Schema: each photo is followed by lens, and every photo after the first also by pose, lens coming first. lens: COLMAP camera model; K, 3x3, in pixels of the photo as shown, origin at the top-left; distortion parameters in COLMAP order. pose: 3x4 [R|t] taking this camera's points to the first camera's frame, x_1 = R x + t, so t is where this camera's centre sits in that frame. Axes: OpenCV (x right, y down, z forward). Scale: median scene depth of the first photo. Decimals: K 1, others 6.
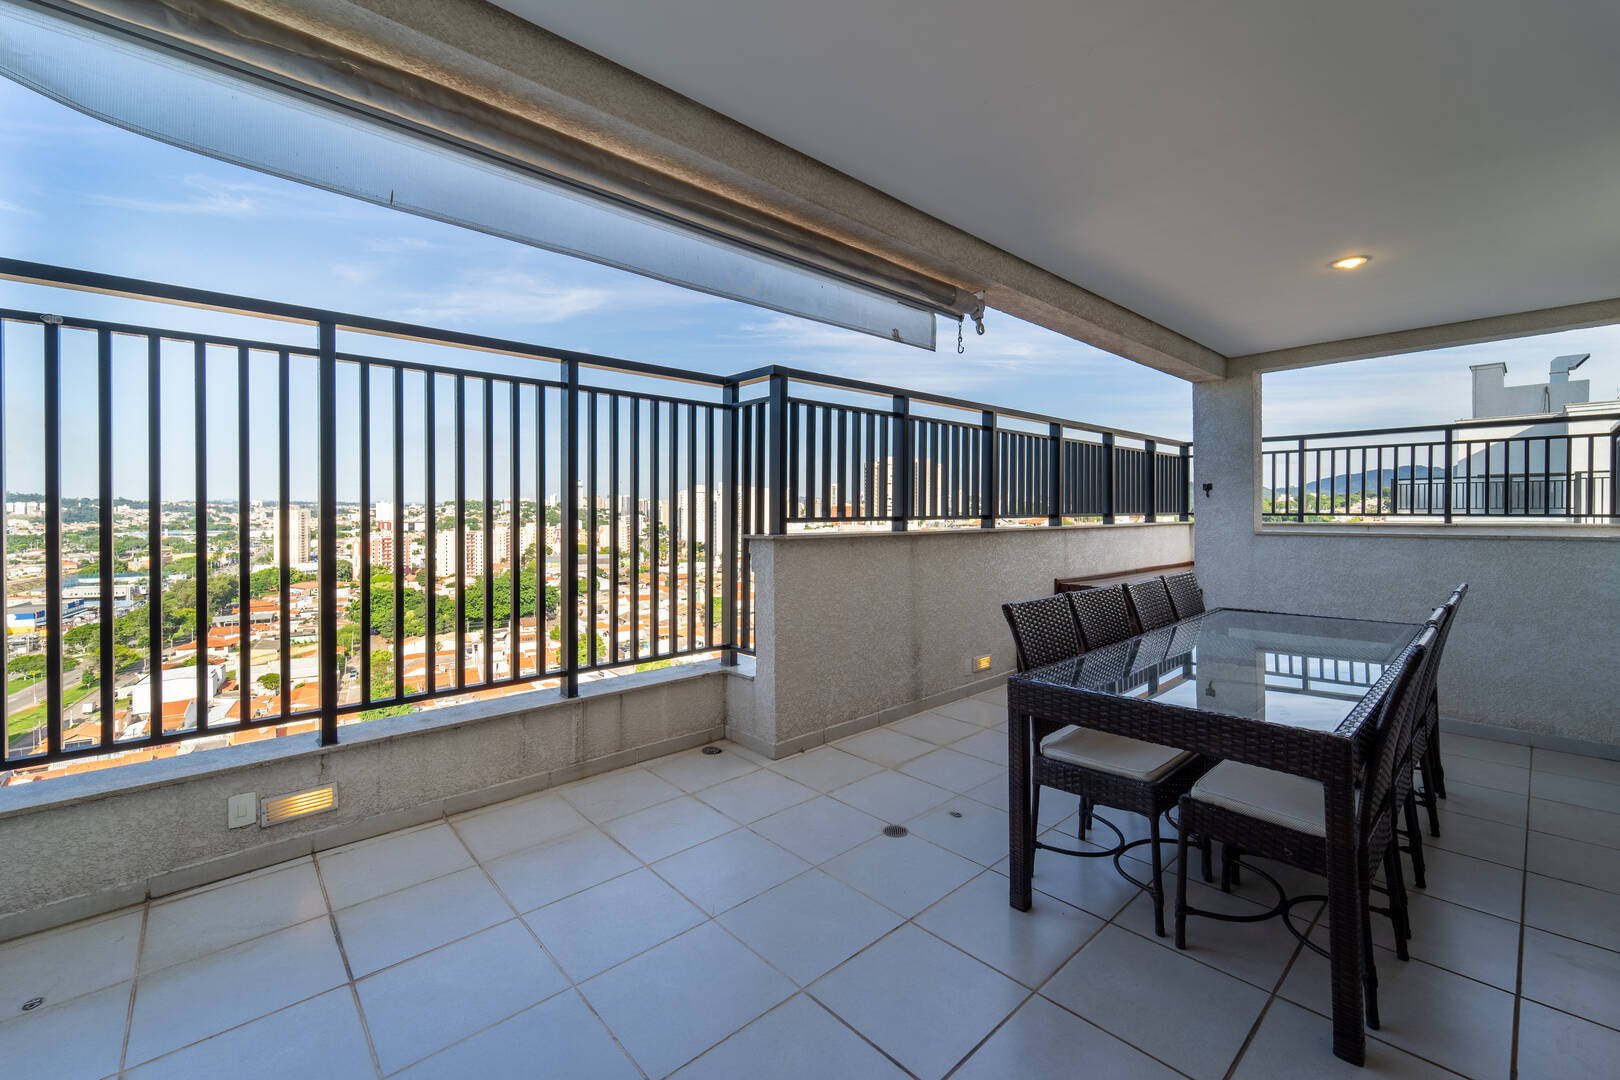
lens RADIAL K [[647.4, 0, 822.1], [0, 647.4, 515.2], [0, 0, 1]] dist [0.000961, -0.002673]
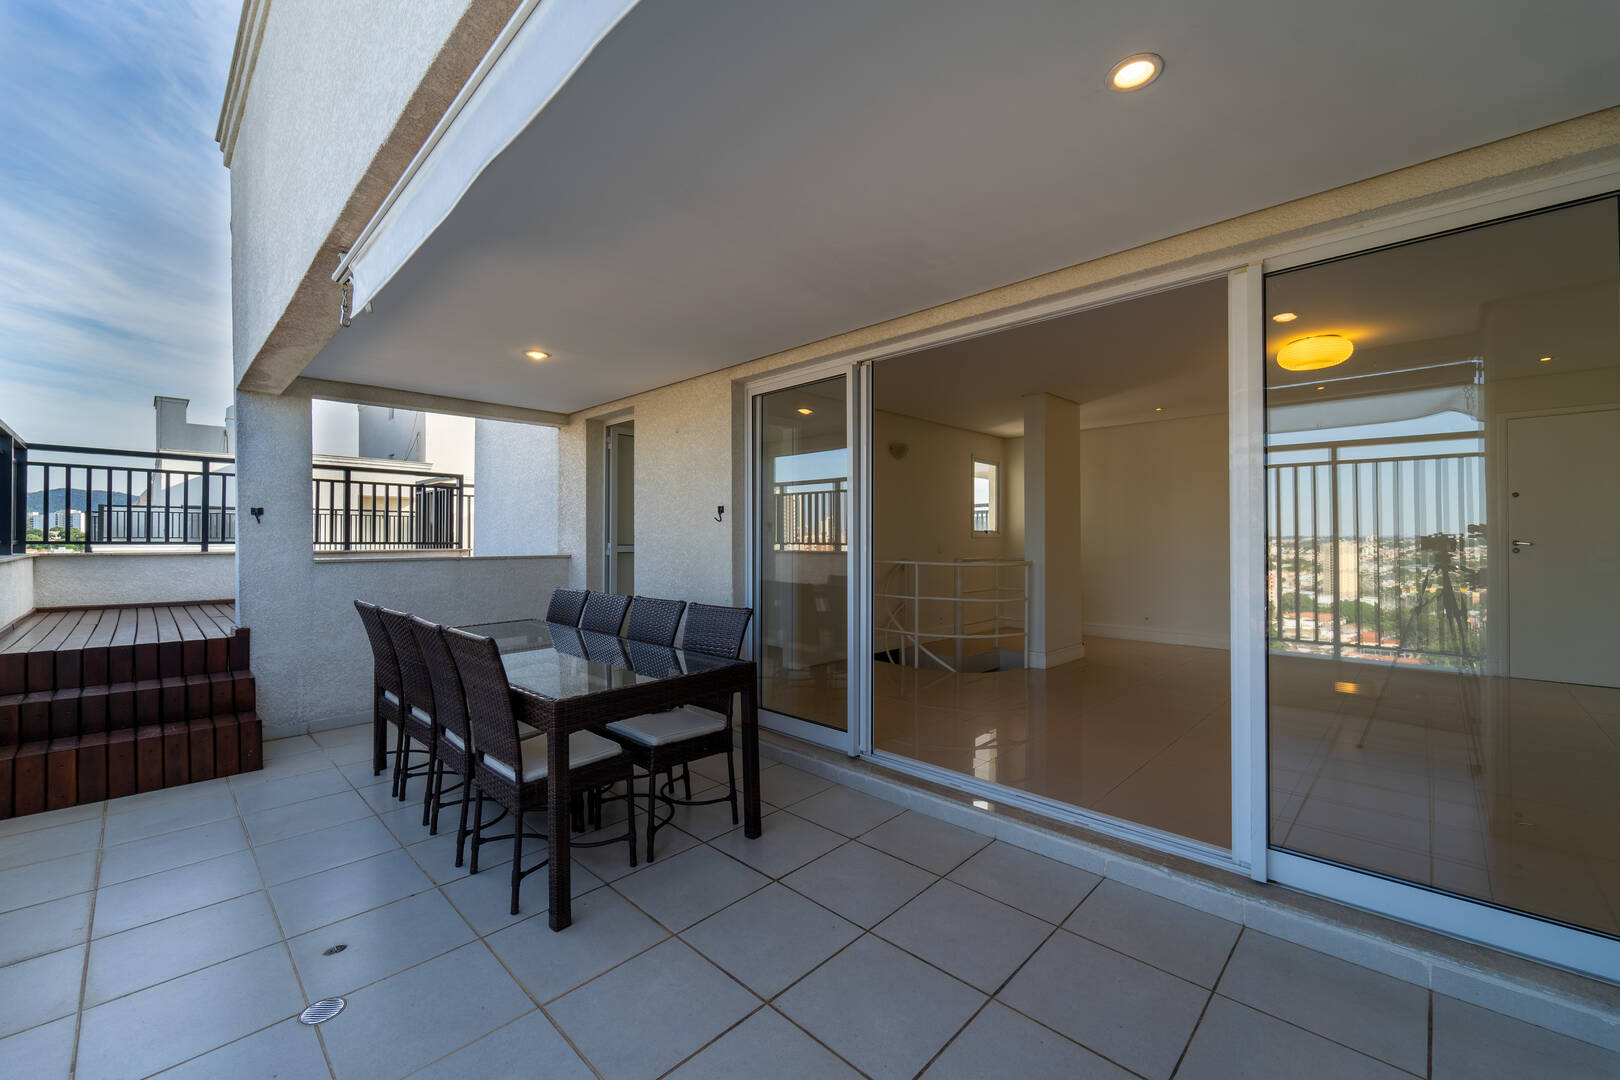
lens RADIAL K [[647.4, 0, 814.4], [0, 647.4, 537.9], [0, 0, 1]] dist [0.000961, -0.002673]
pose [[-0.101657, 0.004580, 0.994809, -0.556251], [0.006192, 0.999973, -0.003971, 0.001126], [-0.994800, 0.005757, -0.101683, 0.526001]]
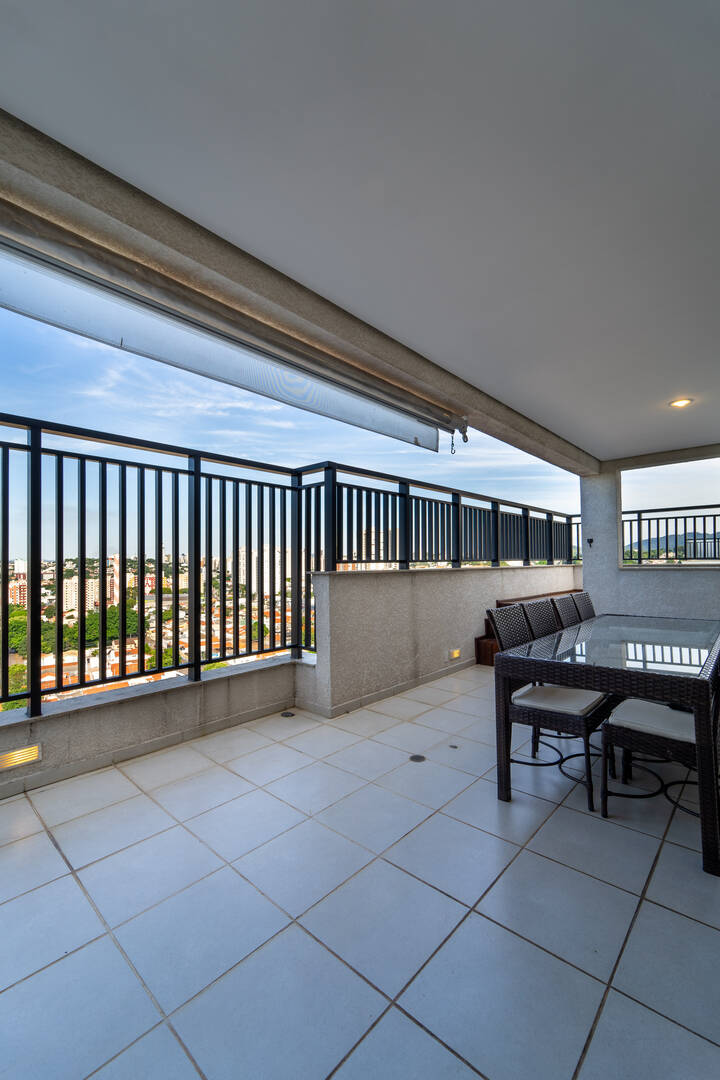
lens RADIAL K [[431.6, 0, 352.8], [0, 431.6, 561.1], [0, 0, 1]] dist [0.000961, -0.002673]
pose [[0.996570, -0.008689, 0.082300, -0.107684], [0.010076, 0.999814, -0.016450, 0.024751], [-0.082142, 0.017222, 0.996472, -0.026797]]
